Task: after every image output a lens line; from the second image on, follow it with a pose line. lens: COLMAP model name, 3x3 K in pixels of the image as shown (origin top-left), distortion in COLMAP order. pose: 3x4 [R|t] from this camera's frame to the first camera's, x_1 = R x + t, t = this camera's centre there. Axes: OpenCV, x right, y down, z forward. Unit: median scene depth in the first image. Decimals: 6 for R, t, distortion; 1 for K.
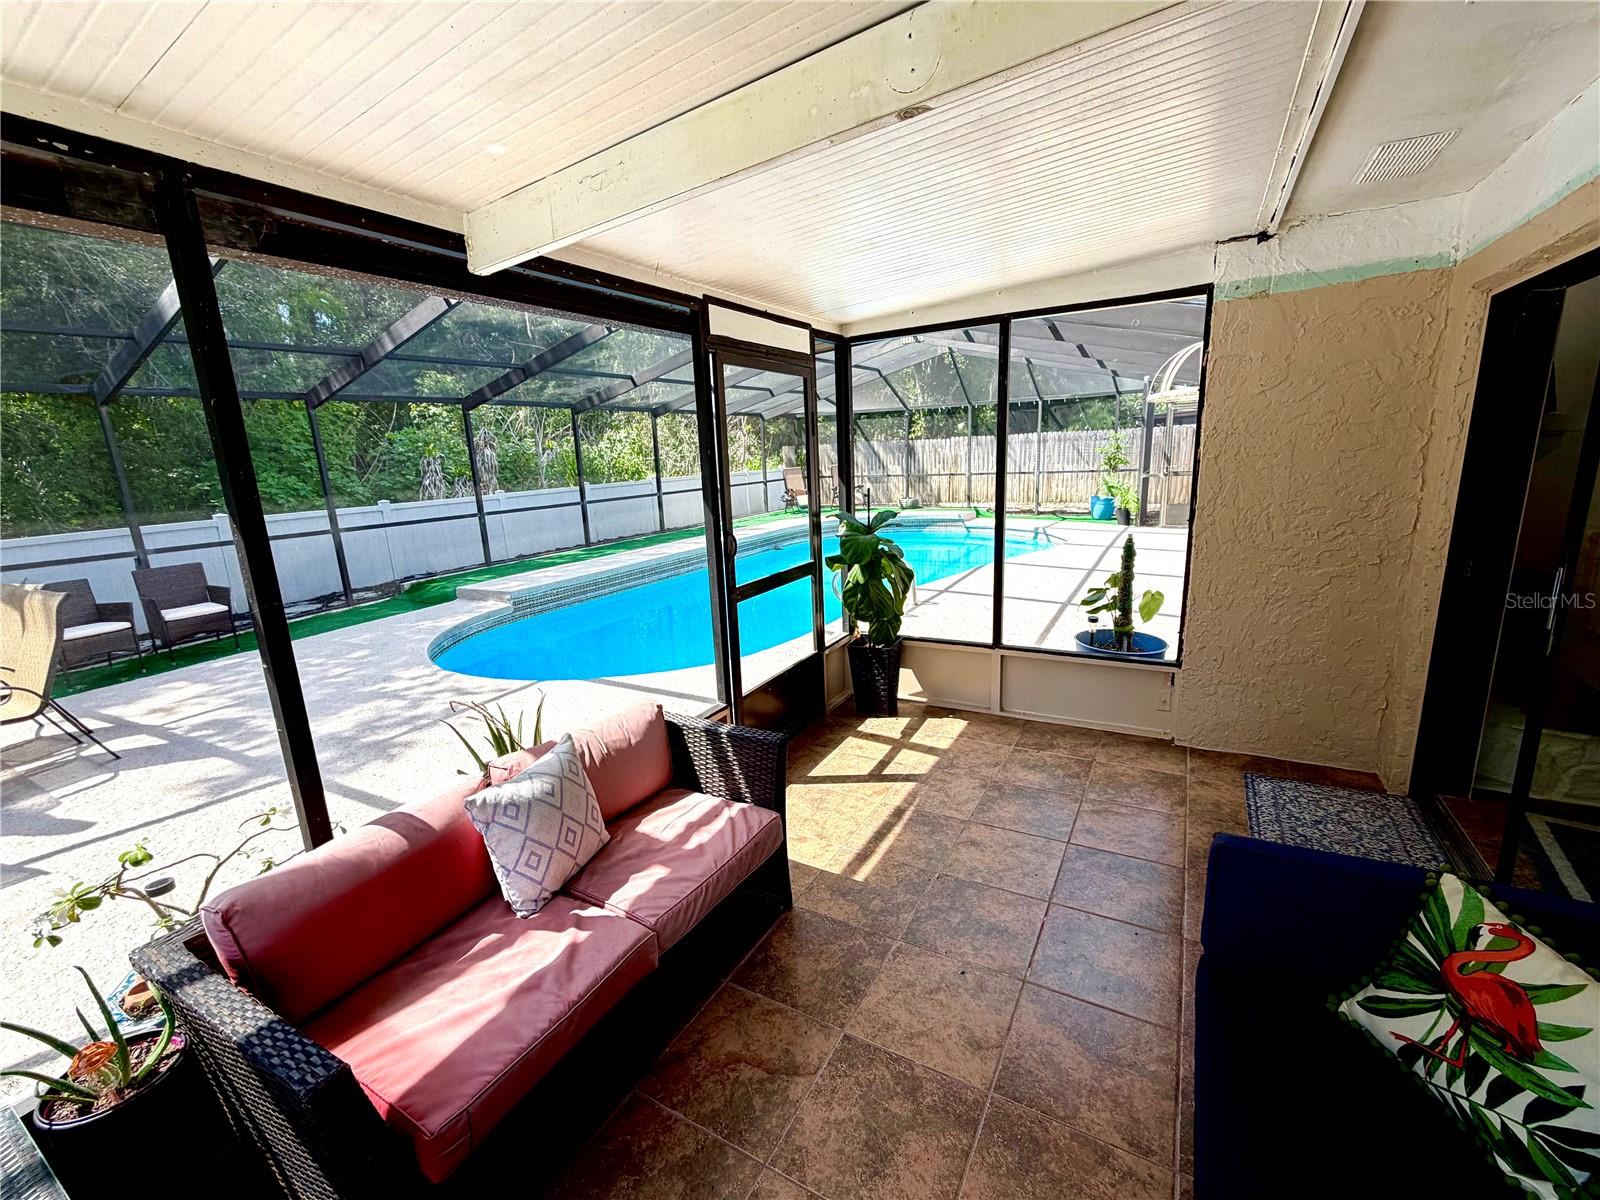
lens RADIAL K [[639.8, 0, 769.7], [0, 639.8, 582.3], [0, 0, 1]] dist [-0.000340, 0.000463]
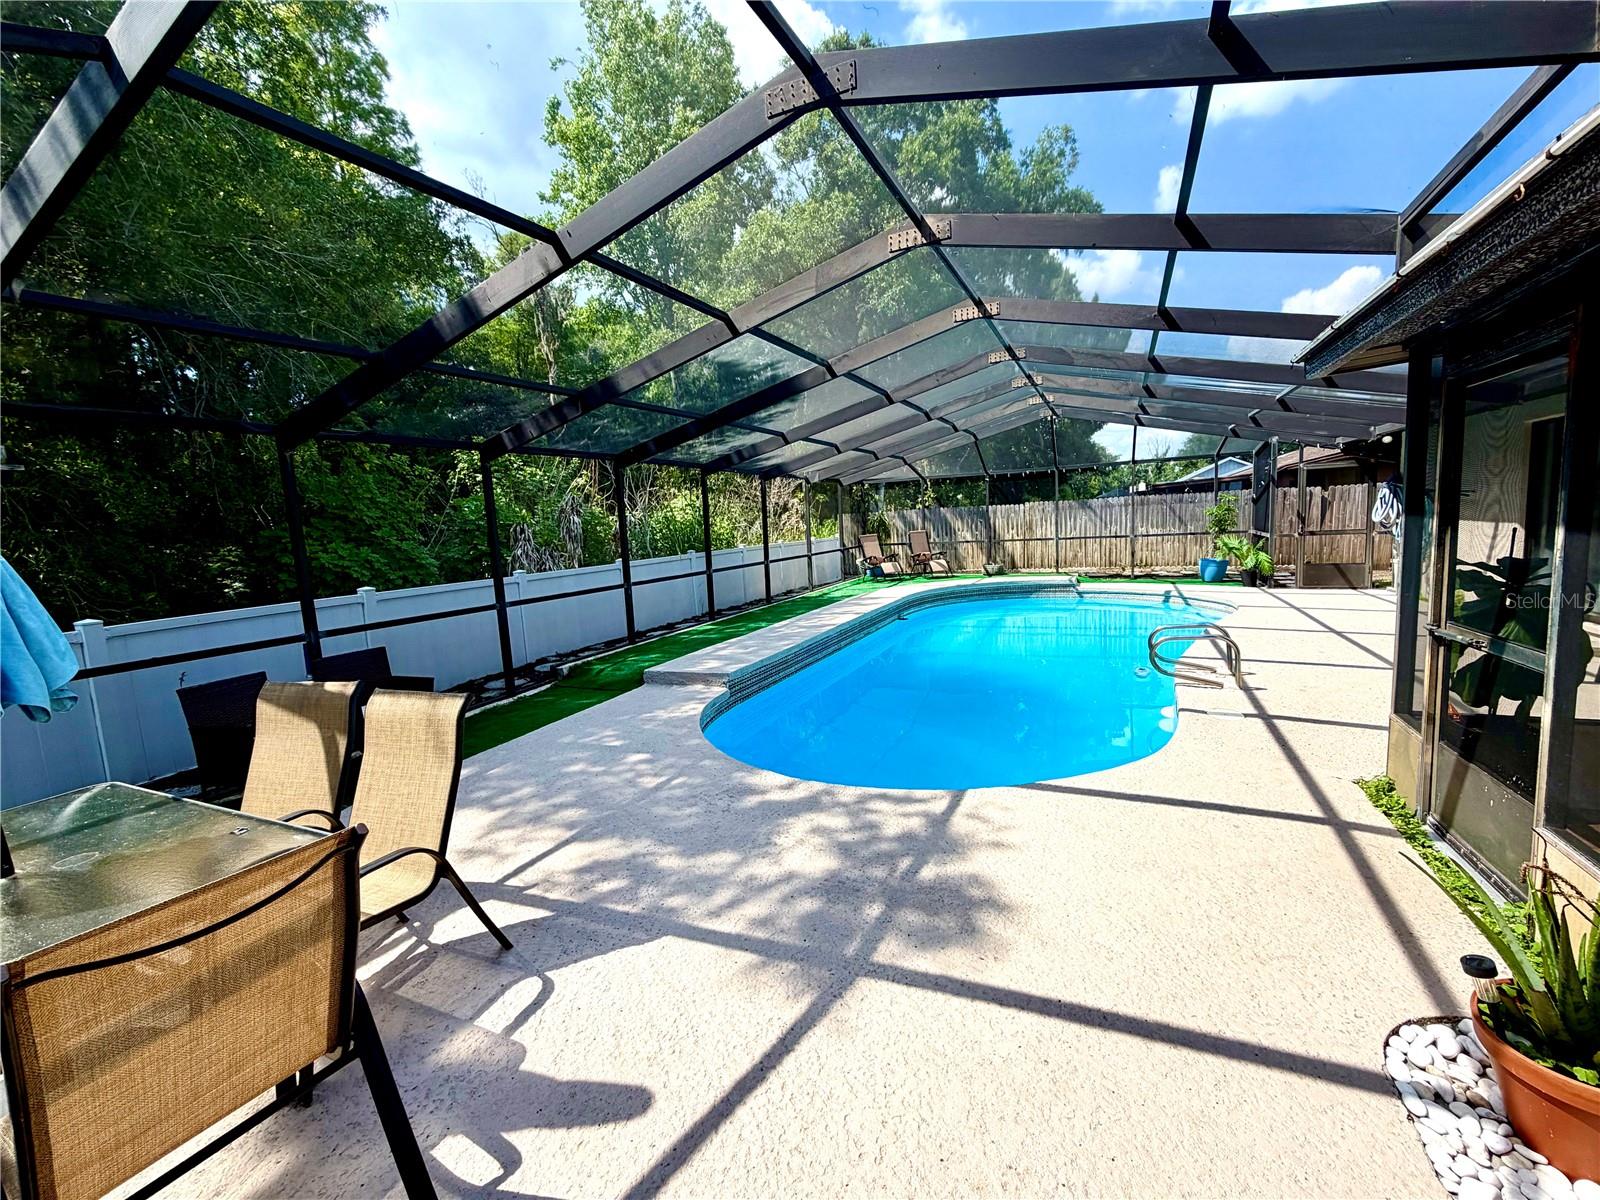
lens RADIAL K [[639.8, 0, 776.7], [0, 639.8, 596.5], [0, 0, 1]] dist [-0.000340, 0.000463]
pose [[0.996795, -0.017639, 0.078030, -0.248794], [0.024741, 0.995543, -0.091006, -0.004399], [-0.076077, 0.092645, 0.992789, 0.094509]]
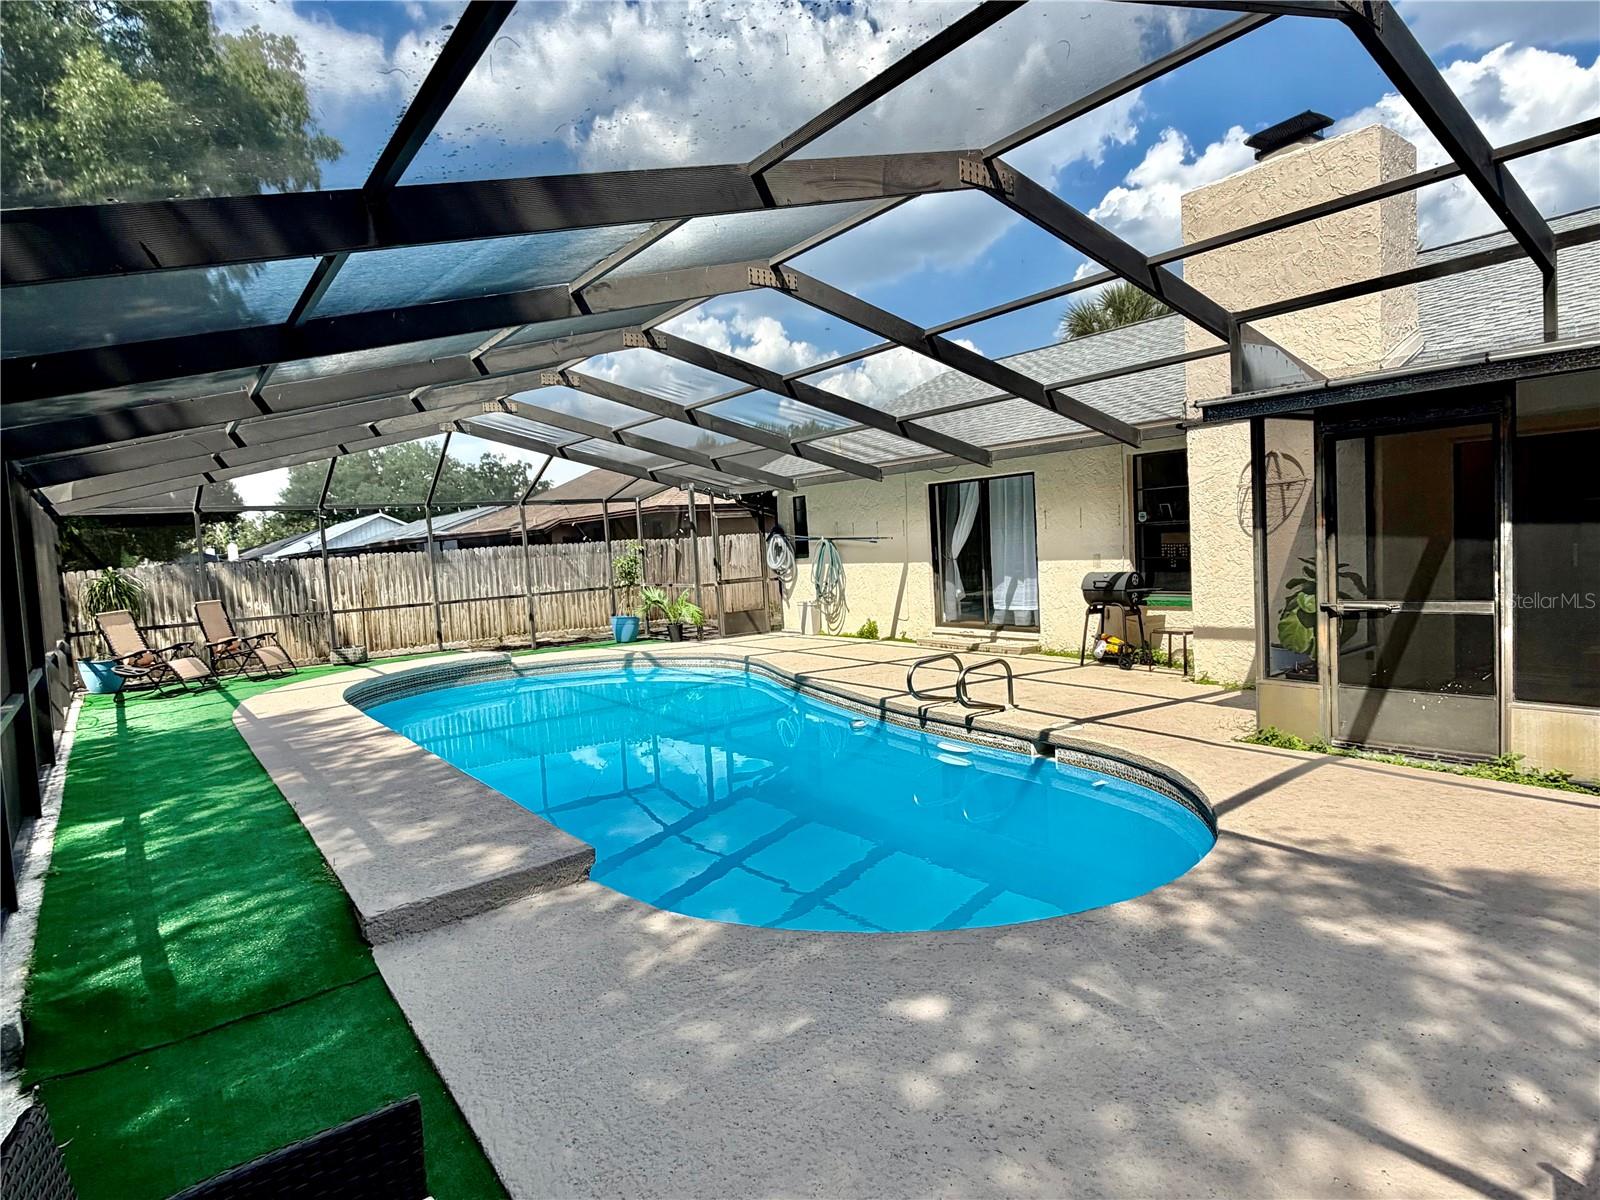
lens RADIAL K [[872.2, 0, 794.1], [0, 872.2, 598.6], [0, 0, 1]] dist [0.000738, -0.000027]
pose [[0.403588, -0.039726, 0.914078, -0.508163], [0.222776, 0.973256, -0.056063, -0.046541], [-0.887405, 0.226261, 0.401644, 0.369299]]
